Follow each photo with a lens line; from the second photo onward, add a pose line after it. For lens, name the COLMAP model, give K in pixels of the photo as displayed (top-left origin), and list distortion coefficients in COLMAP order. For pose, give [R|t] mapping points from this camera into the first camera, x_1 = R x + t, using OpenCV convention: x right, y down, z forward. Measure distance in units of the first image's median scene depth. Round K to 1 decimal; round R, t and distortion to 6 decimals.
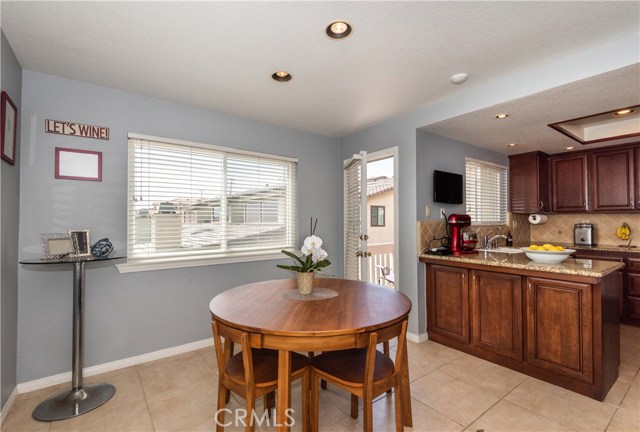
lens RADIAL K [[291.4, 0, 315.3], [0, 291.4, 214.1], [0, 0, 1]] dist [0.004521, -0.004519]
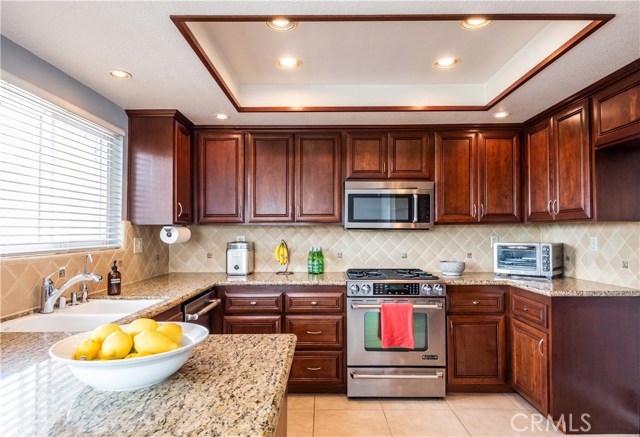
lens RADIAL K [[397.4, 0, 320.8], [0, 397.4, 224.0], [0, 0, 1]] dist [0.045671, 0.006664]
pose [[0.591717, 0.013129, 0.806039, 0.434625], [-0.013133, 0.999892, -0.006645, -0.004073], [-0.806039, -0.006653, 0.591826, 0.452880]]
